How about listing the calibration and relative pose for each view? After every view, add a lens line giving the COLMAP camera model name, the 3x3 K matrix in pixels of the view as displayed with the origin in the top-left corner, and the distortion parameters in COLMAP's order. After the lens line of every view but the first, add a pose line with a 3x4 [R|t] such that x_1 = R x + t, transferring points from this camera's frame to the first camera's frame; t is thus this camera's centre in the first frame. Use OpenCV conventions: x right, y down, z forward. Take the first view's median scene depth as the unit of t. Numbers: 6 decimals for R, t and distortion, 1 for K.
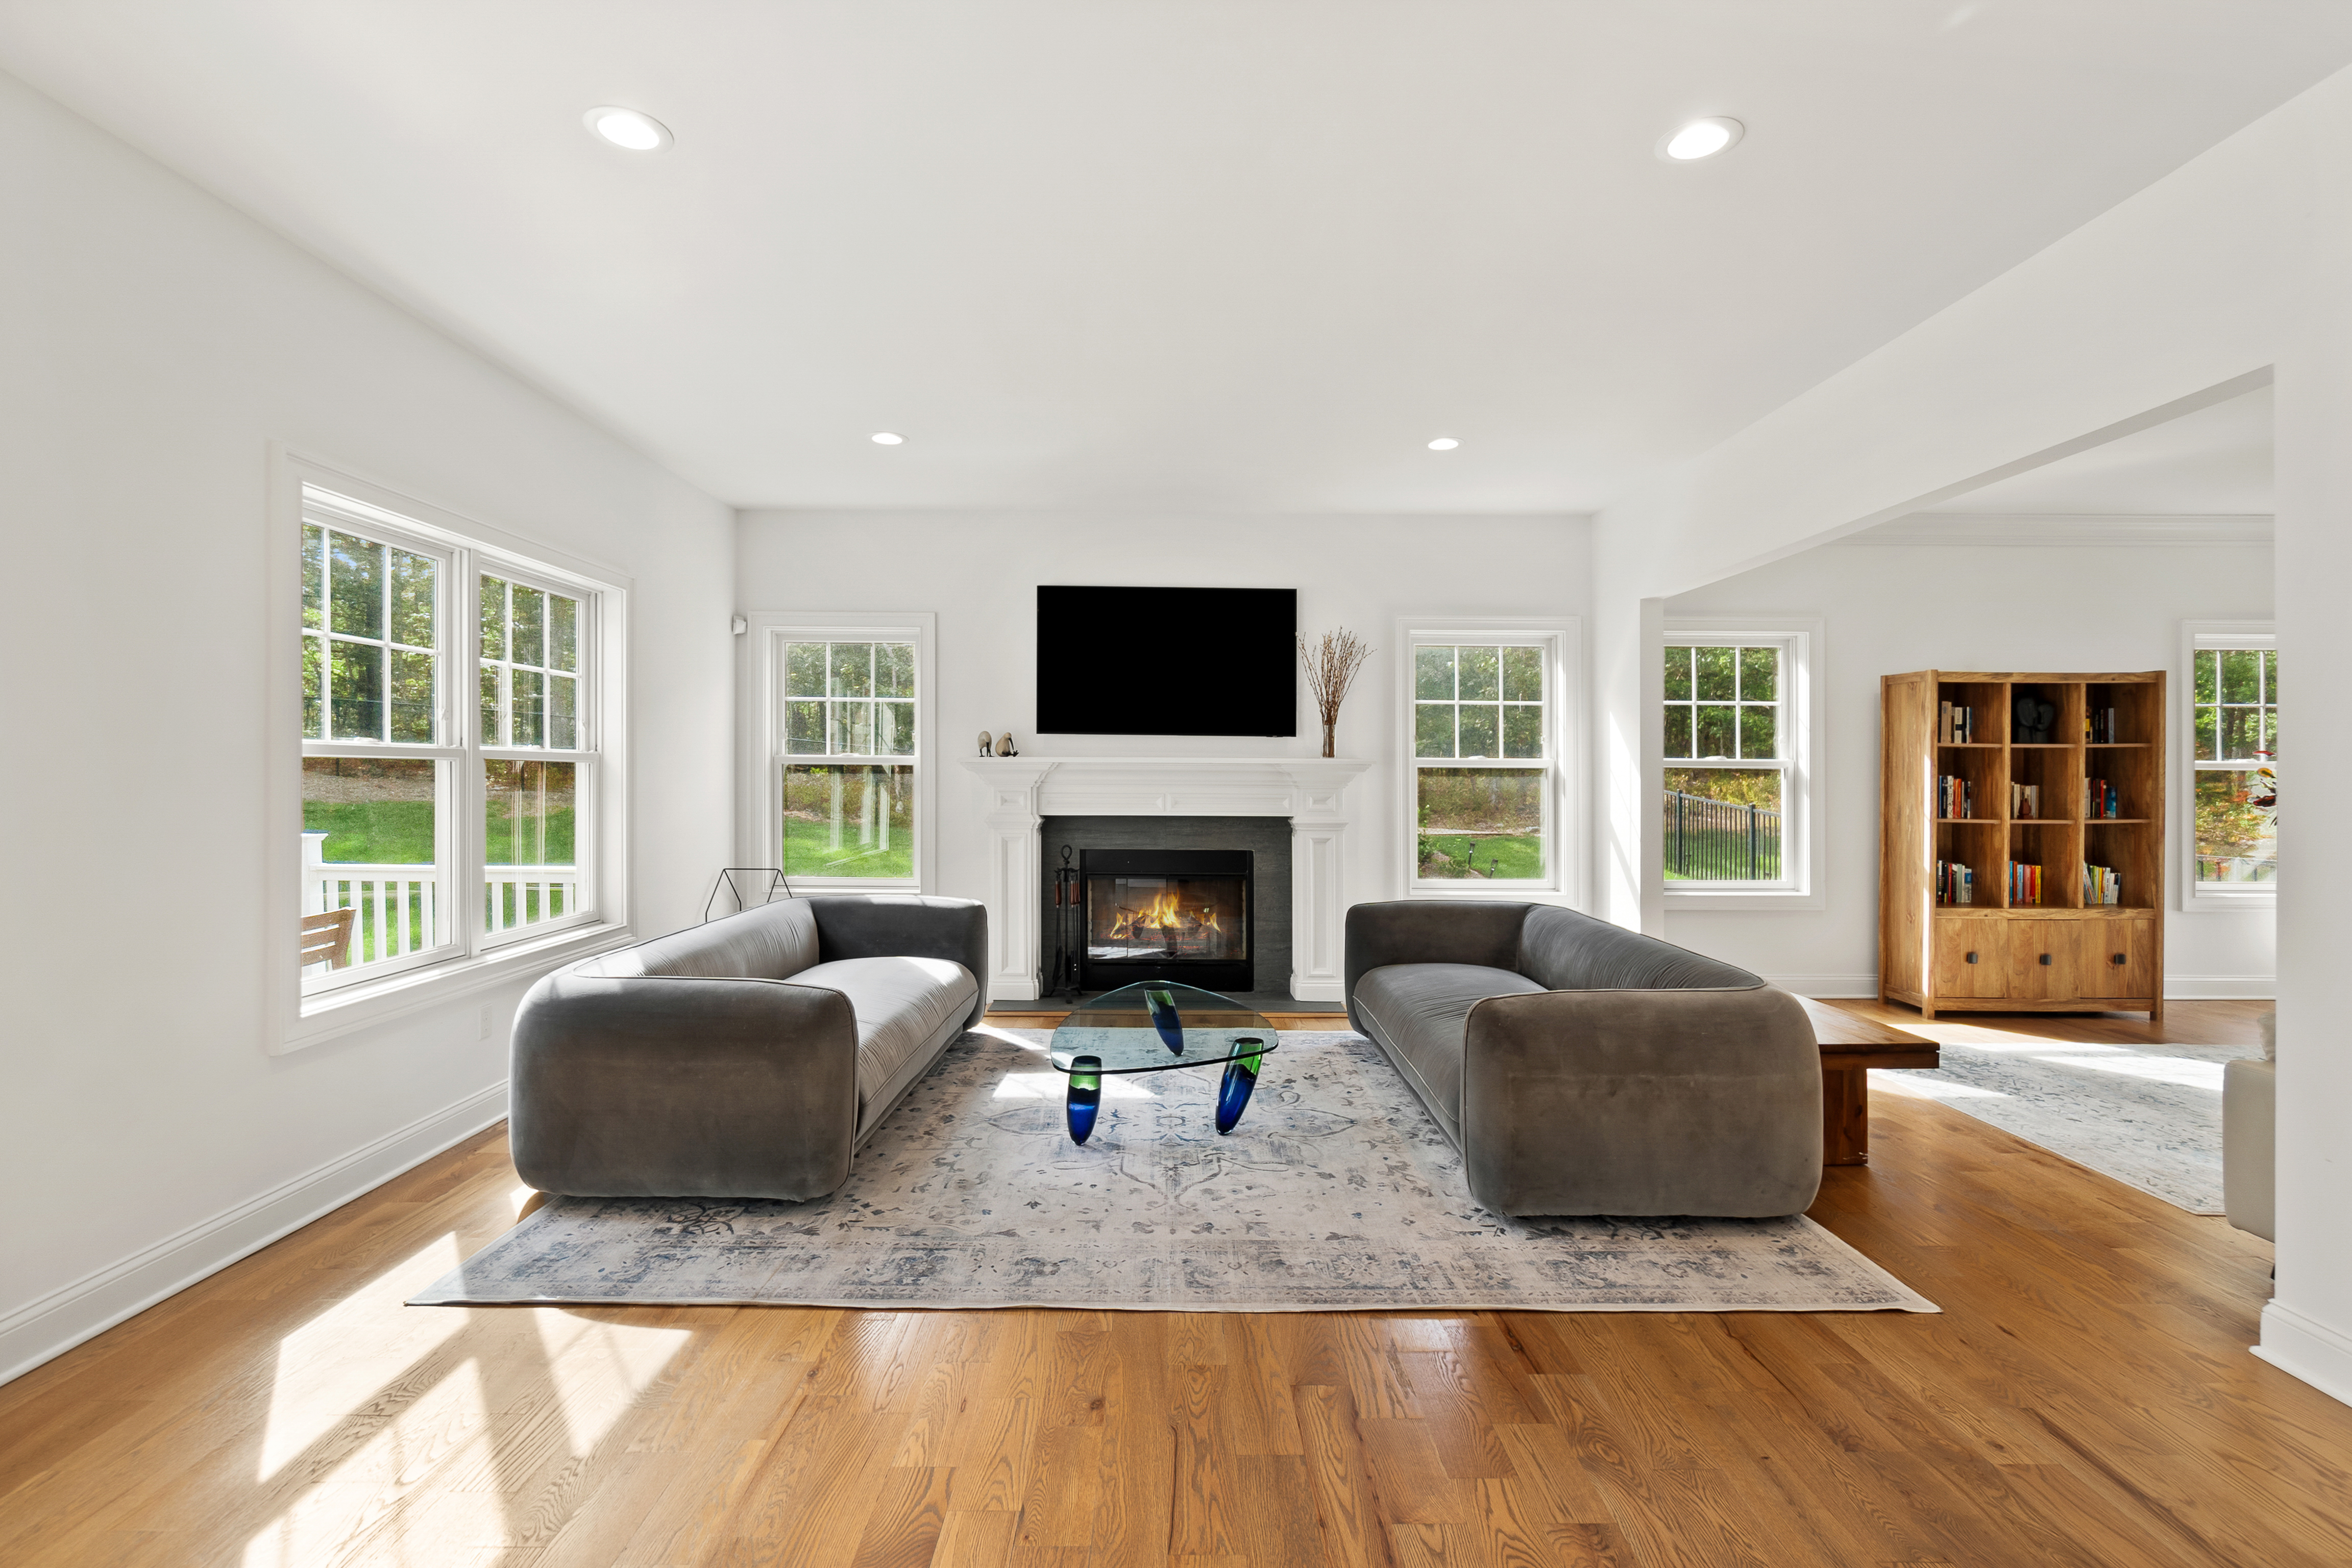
lens RADIAL K [[983.9, 0, 1173.4], [0, 983.9, 771.1], [0, 0, 1]] dist [0.001763, 0.000132]
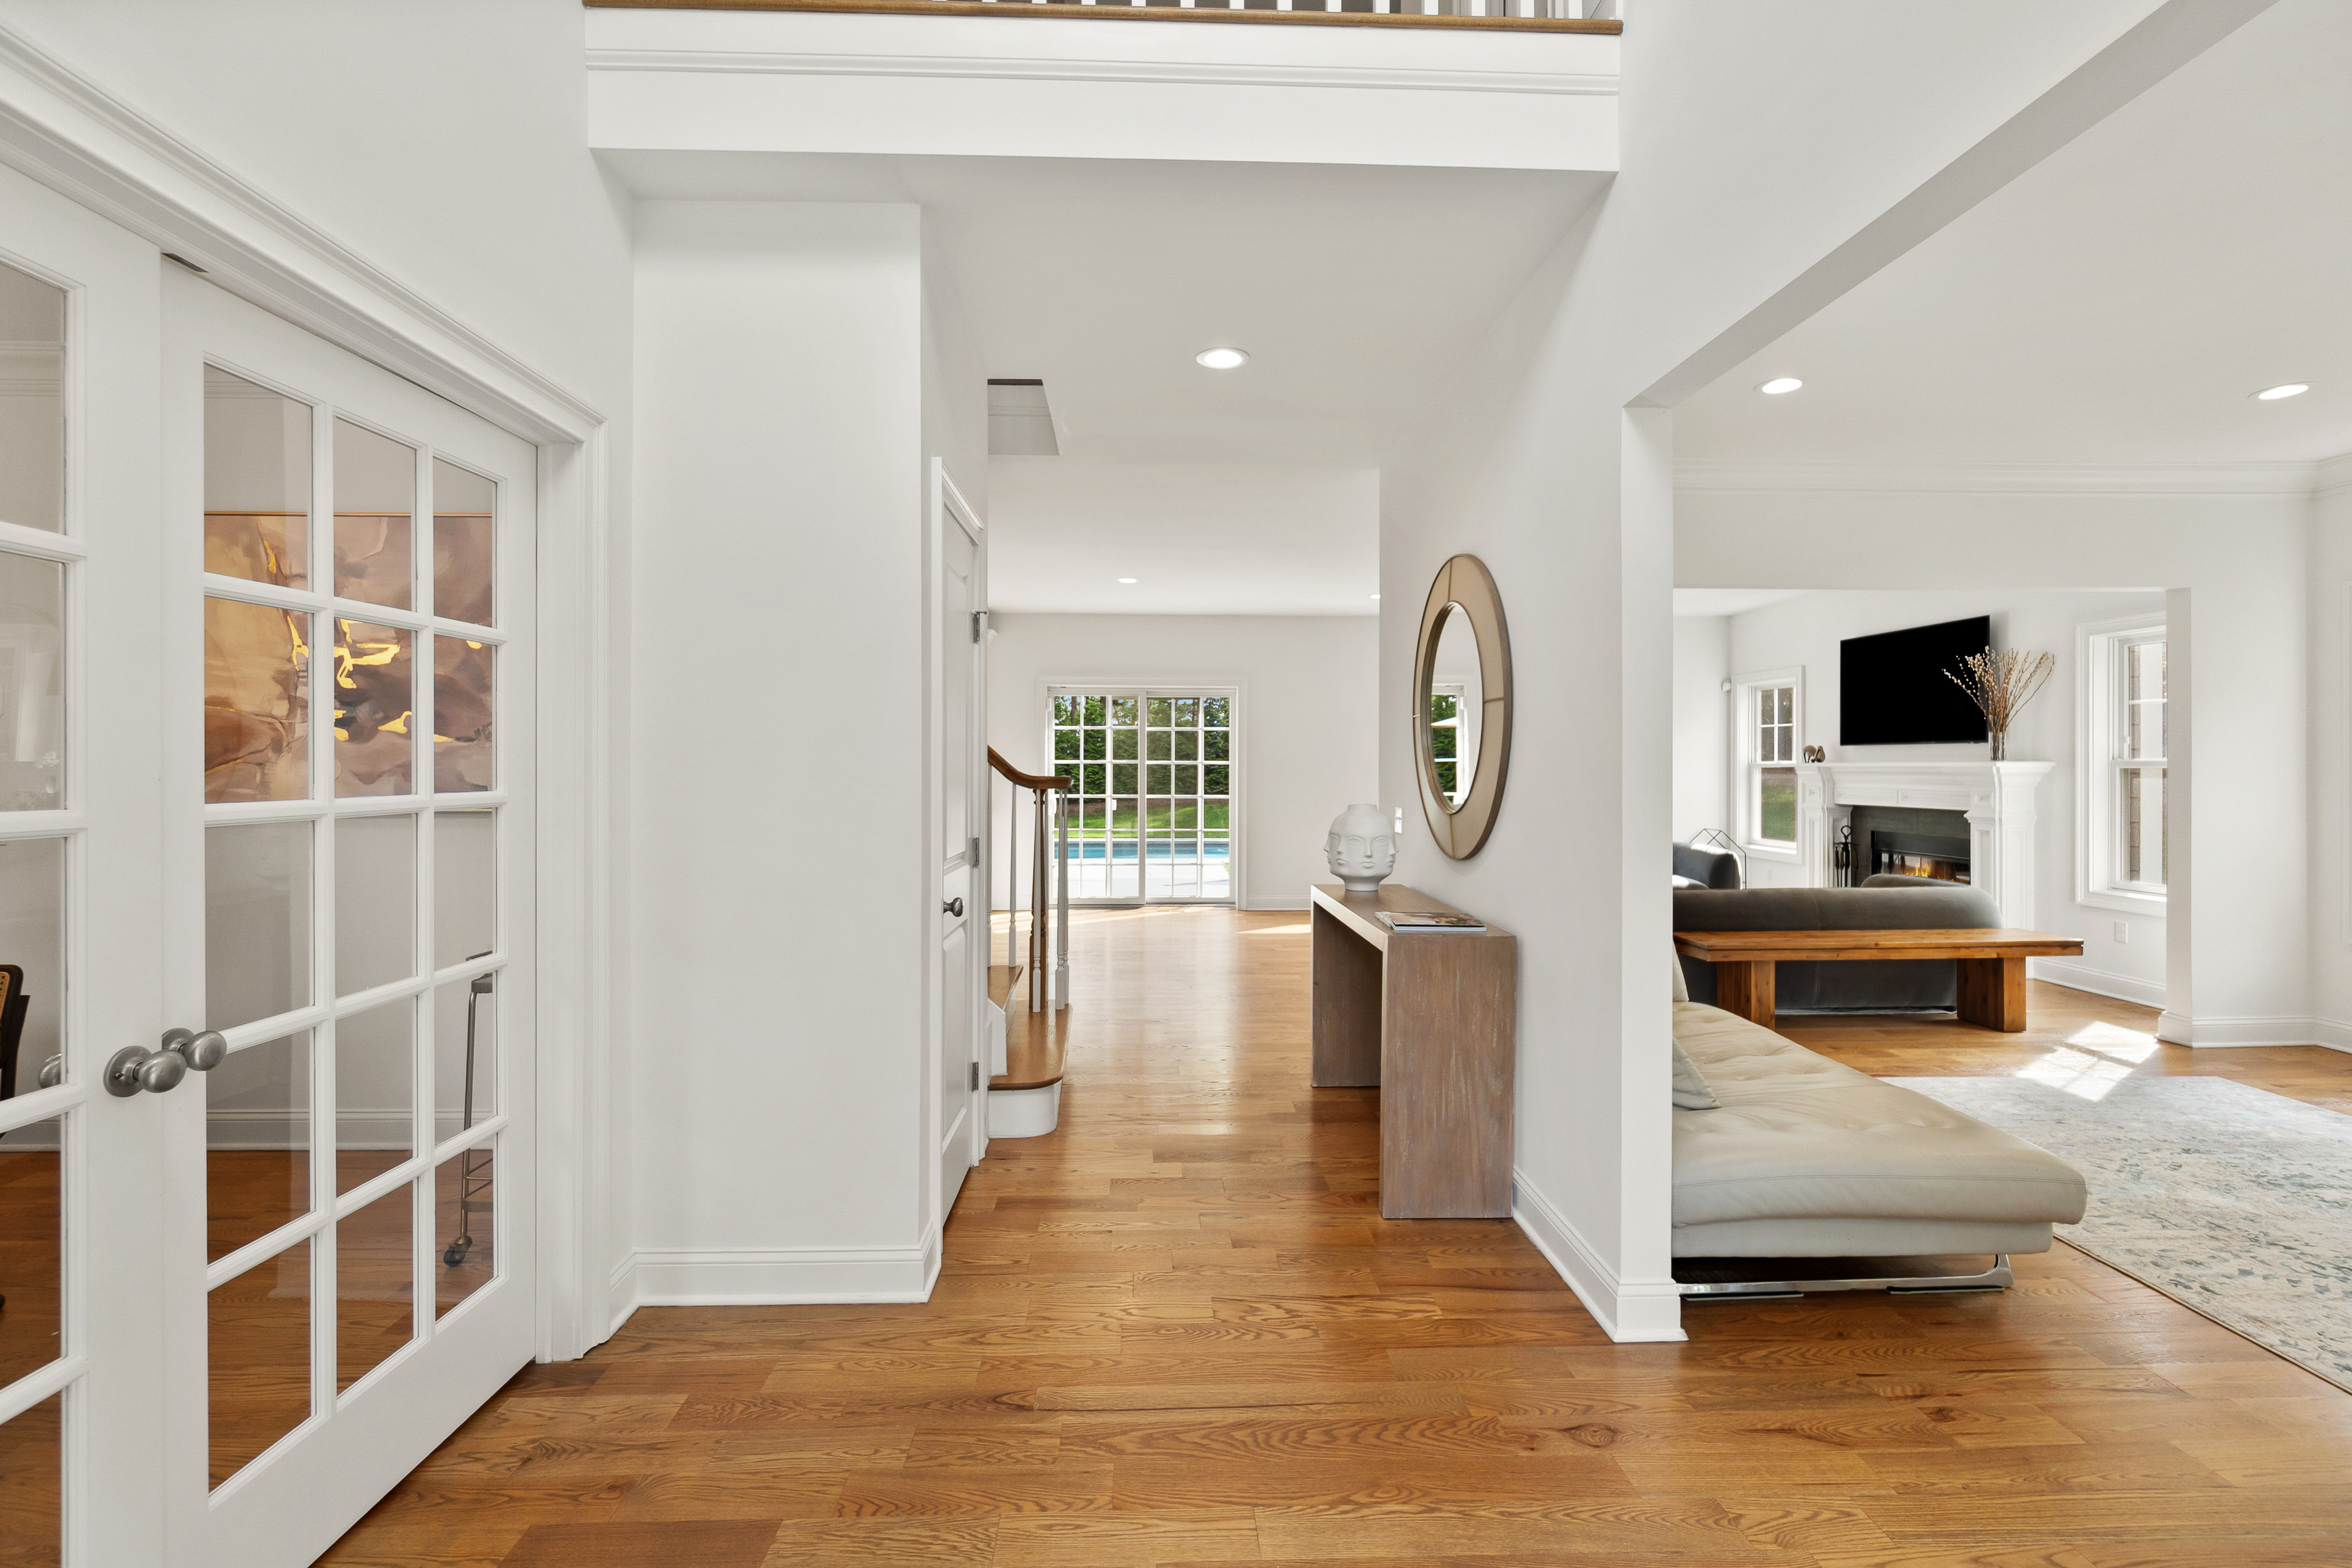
lens RADIAL K [[1061.3, 0, 1182.0], [0, 1061.3, 775.1], [0, 0, 1]] dist [-0.011206, 0.001719]
pose [[0.027494, 0.002572, -0.999619, 1.347252], [-0.005593, 0.999981, 0.002420, 0.005978], [0.999606, 0.005524, 0.027508, 0.019018]]
